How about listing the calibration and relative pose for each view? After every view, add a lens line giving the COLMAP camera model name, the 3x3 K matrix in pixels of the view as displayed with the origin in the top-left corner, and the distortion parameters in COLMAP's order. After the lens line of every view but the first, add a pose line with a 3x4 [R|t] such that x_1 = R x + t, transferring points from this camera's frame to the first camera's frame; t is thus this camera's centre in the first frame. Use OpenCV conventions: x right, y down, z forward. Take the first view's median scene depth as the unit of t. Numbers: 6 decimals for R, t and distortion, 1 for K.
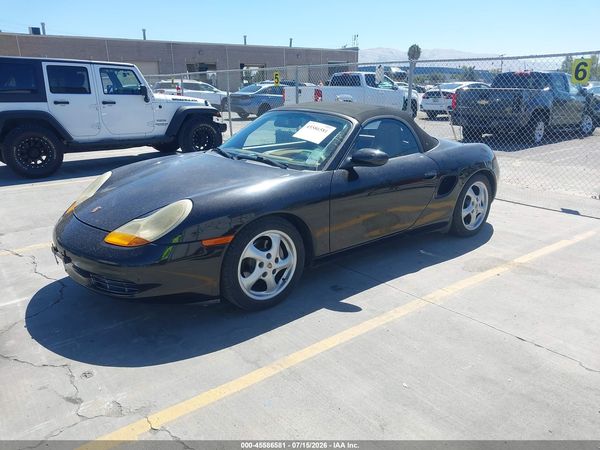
lens RADIAL K [[482.5, 0, 301.1], [0, 482.5, 221.8], [0, 0, 1]] dist [0.009516, -0.006940]
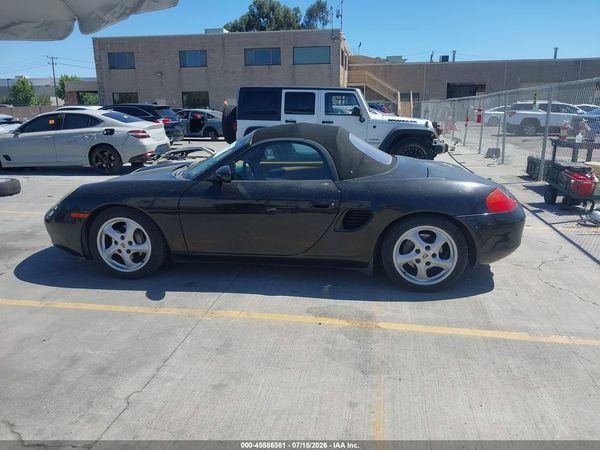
lens RADIAL K [[481.0, 0, 297.9], [0, 481.0, 226.6], [0, 0, 1]] dist [0.000523, -0.005413]
pose [[0.676942, 0.175040, -0.714920, 0.467030], [-0.197125, 0.978943, 0.053030, -0.047965], [0.709148, 0.105031, 0.697192, 0.169736]]
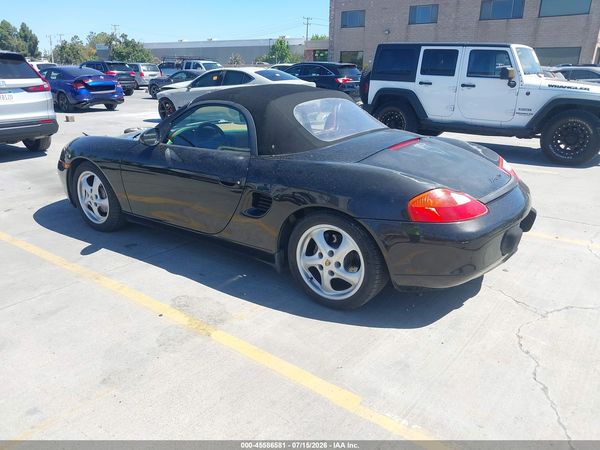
lens RADIAL K [[481.0, 0, 297.9], [0, 481.0, 226.6], [0, 0, 1]] dist [0.000523, -0.005413]
pose [[0.249962, 0.308498, -0.917795, 0.542296], [-0.271185, 0.932254, 0.239501, -0.127312], [0.929504, 0.189026, 0.316689, 0.449476]]
